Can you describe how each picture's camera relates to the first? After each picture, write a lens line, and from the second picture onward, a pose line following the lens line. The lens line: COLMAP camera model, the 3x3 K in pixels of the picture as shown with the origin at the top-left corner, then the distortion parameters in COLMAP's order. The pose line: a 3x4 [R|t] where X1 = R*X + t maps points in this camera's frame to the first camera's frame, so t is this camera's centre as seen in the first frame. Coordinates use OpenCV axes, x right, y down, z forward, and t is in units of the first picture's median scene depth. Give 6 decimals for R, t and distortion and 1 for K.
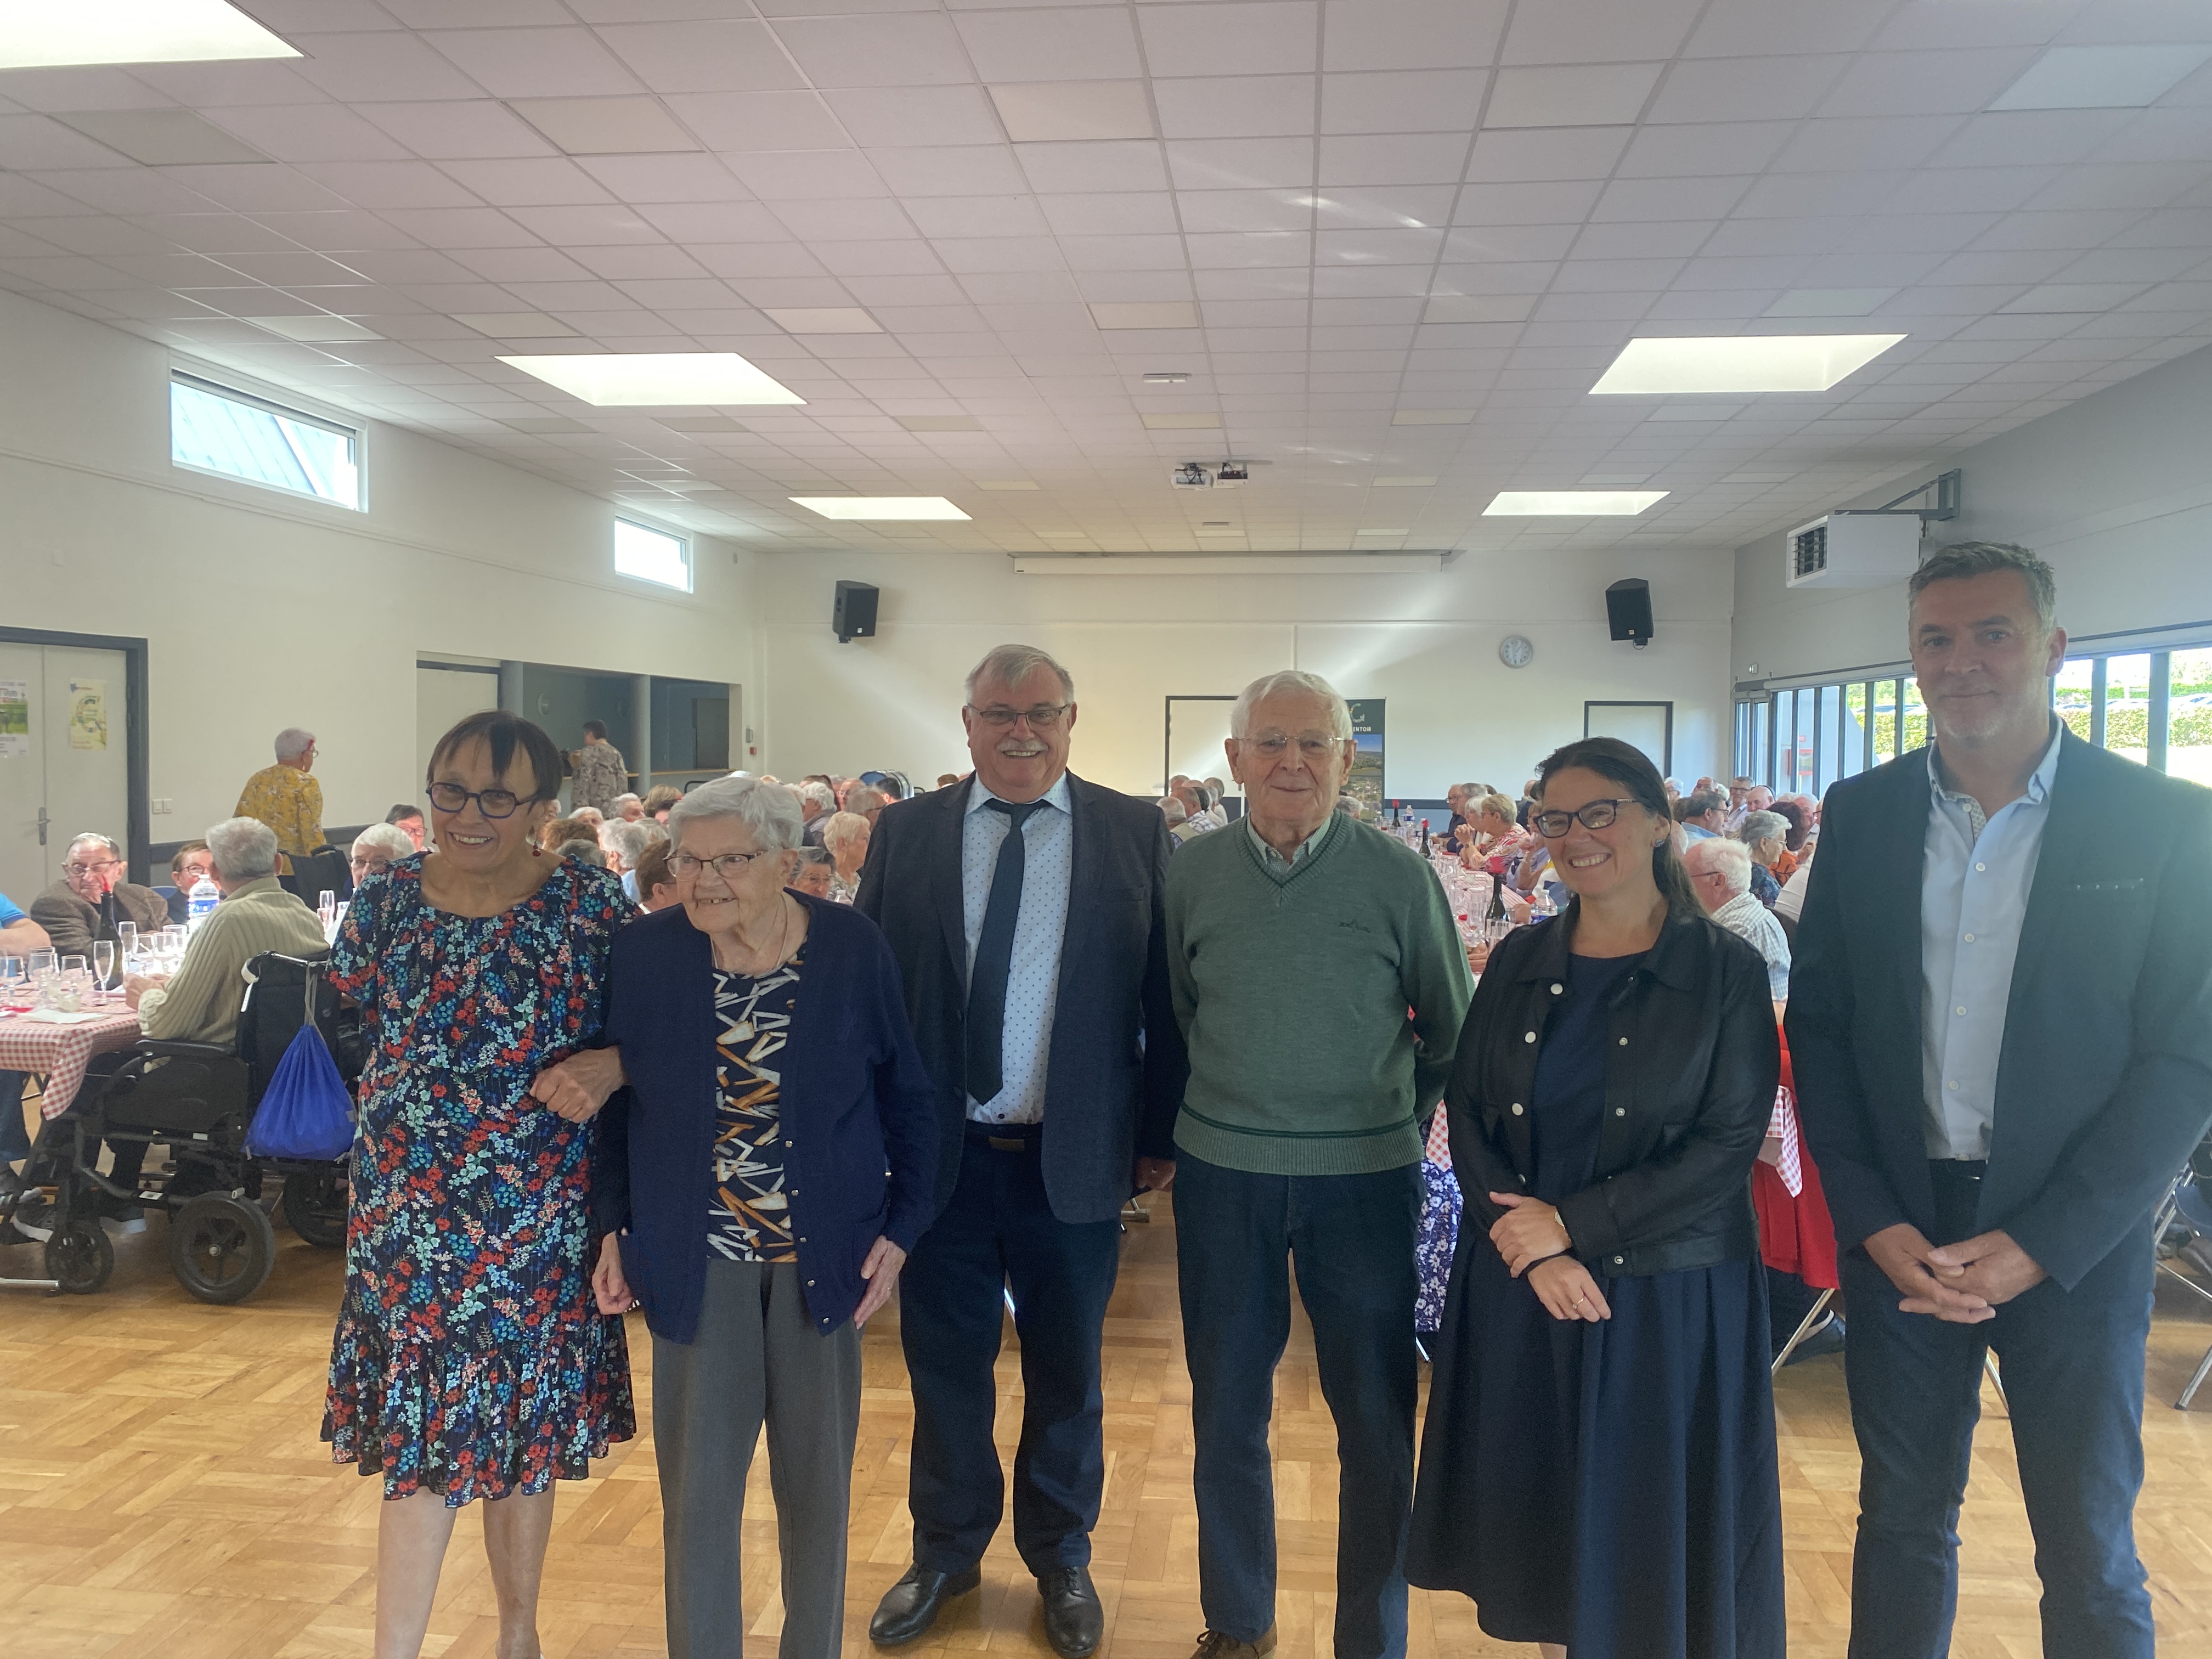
lens RADIAL K [[1681.4, 0, 1106.0], [0, 1681.4, 829.5], [0, 0, 1]] dist [0.029199, -0.001600]
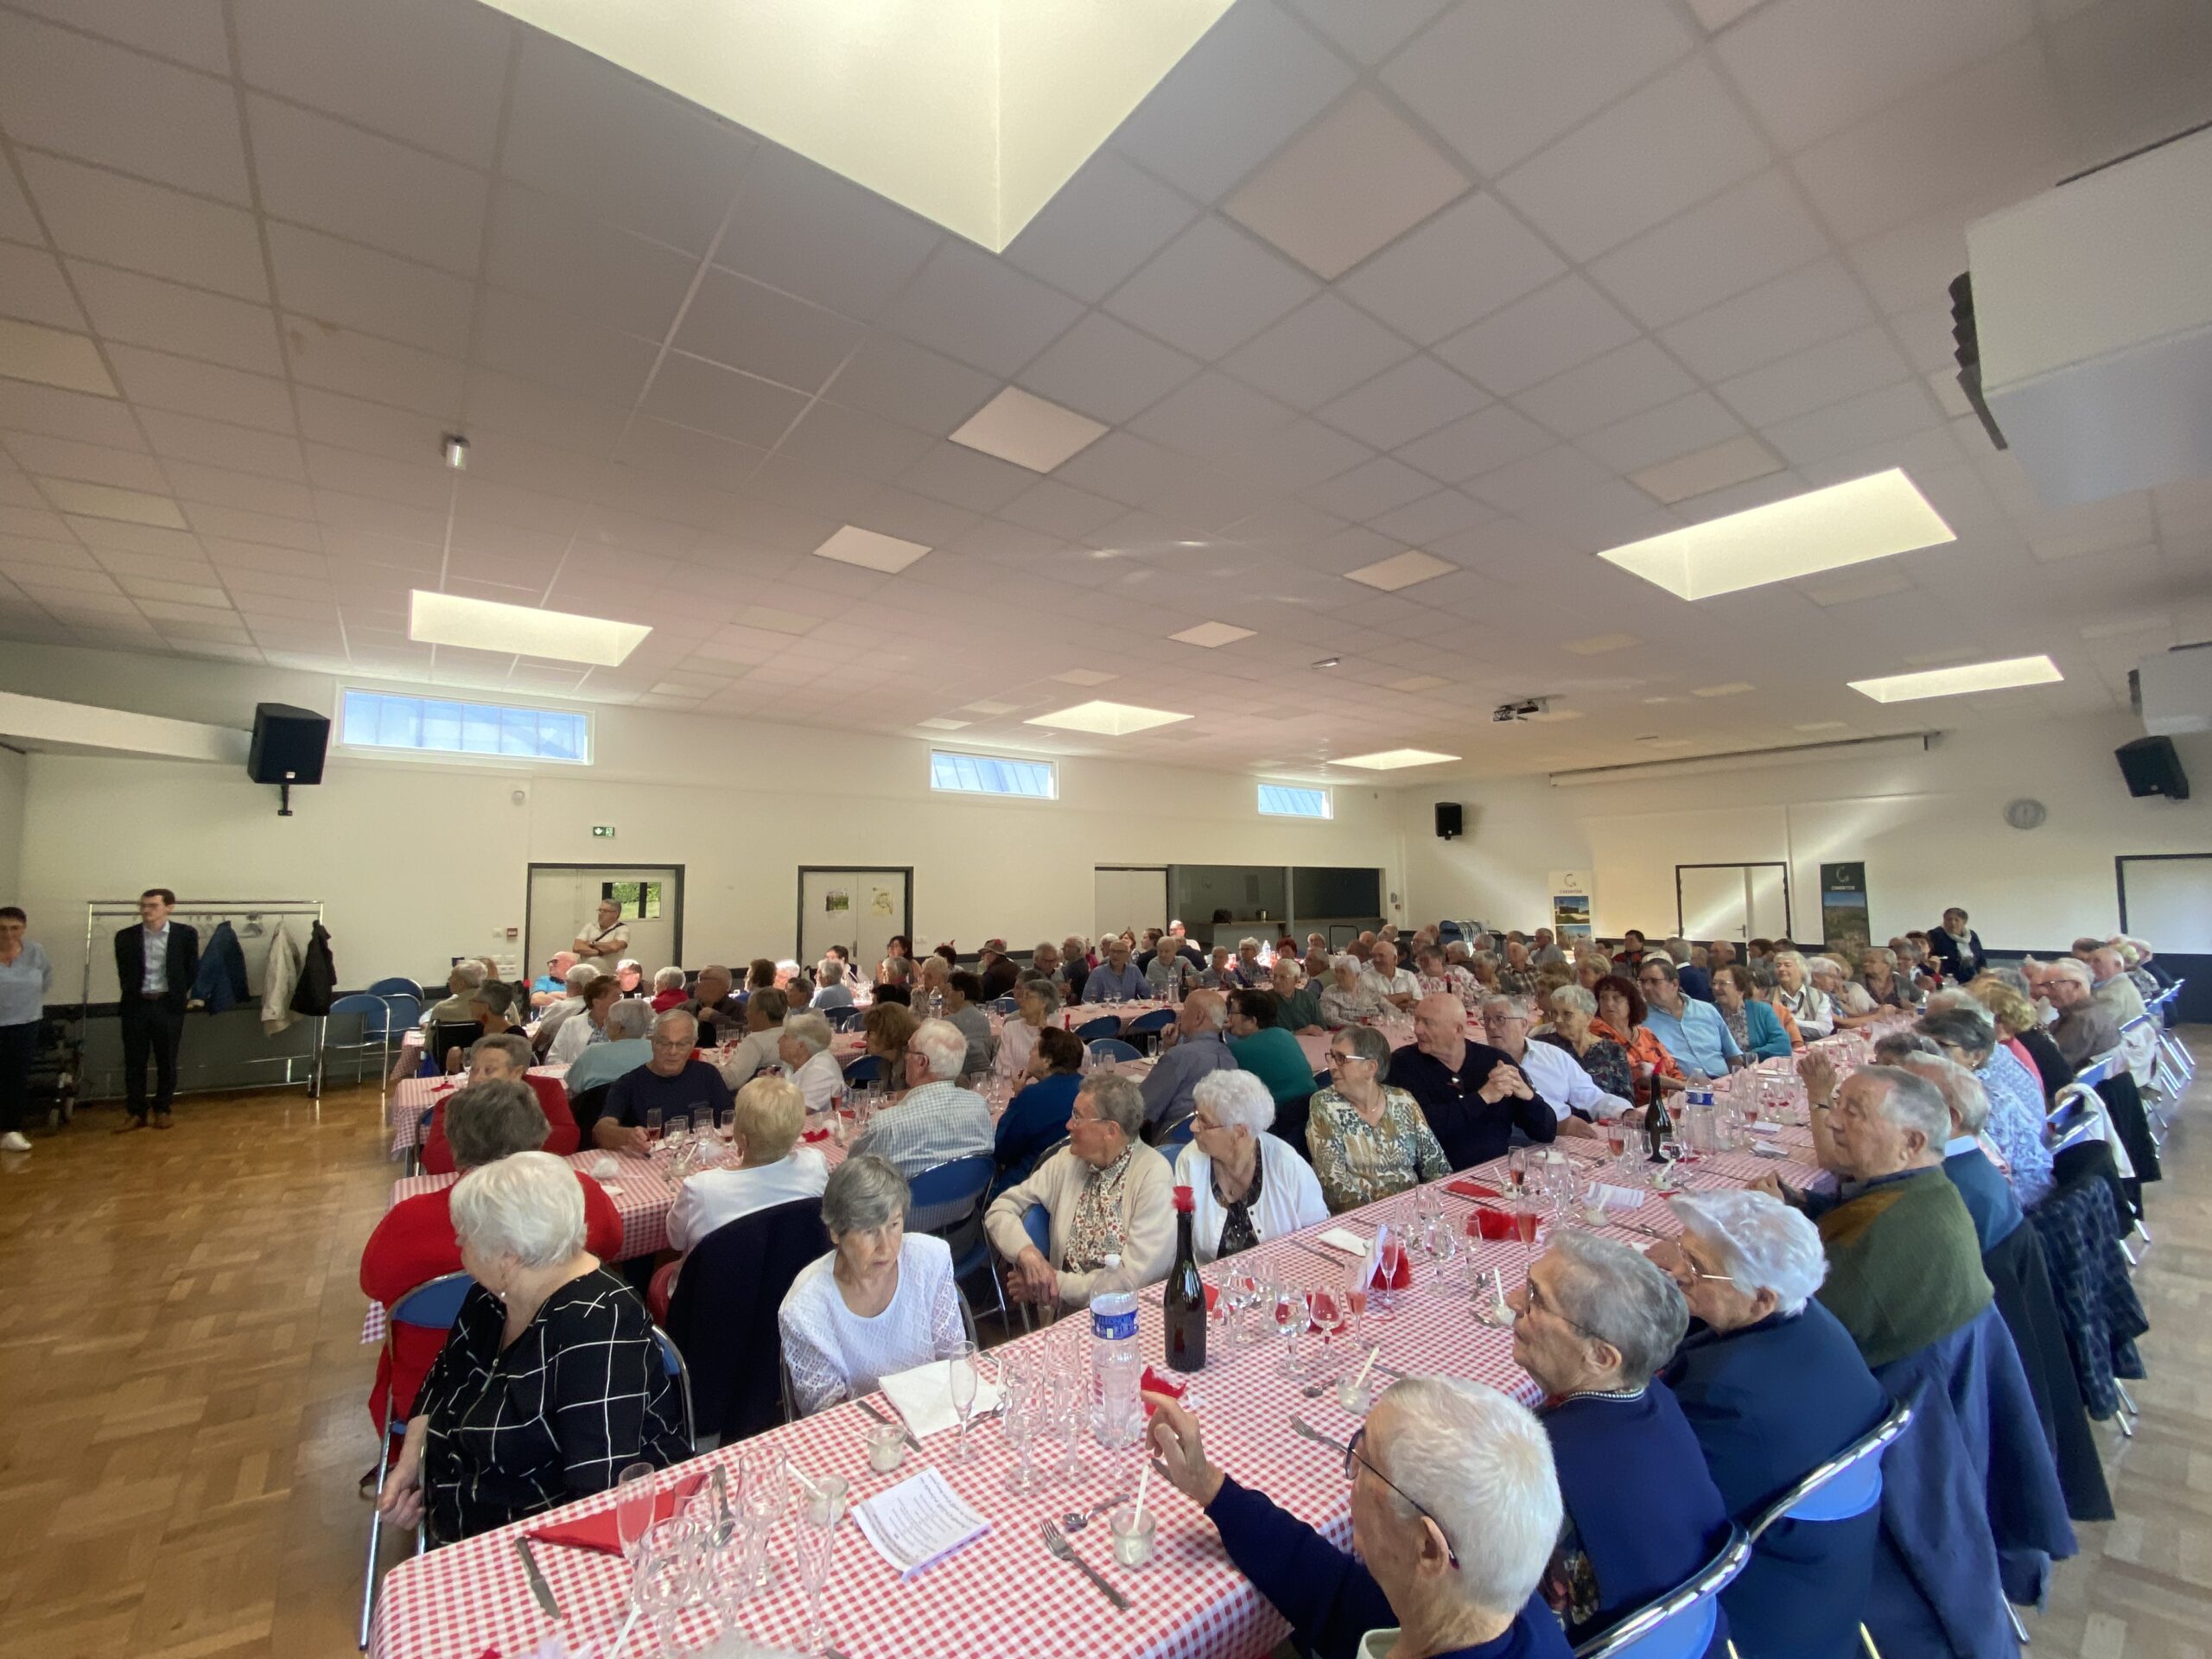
lens RADIAL K [[905.1, 0, 1107.5], [0, 905.1, 885.9], [0, 0, 1]] dist [-0.000770, -0.000283]
pose [[0.699341, -0.019365, -0.714526, 0.262301], [-0.023687, 0.998456, -0.050245, -0.017010], [0.714396, 0.052063, 0.697803, 0.180712]]
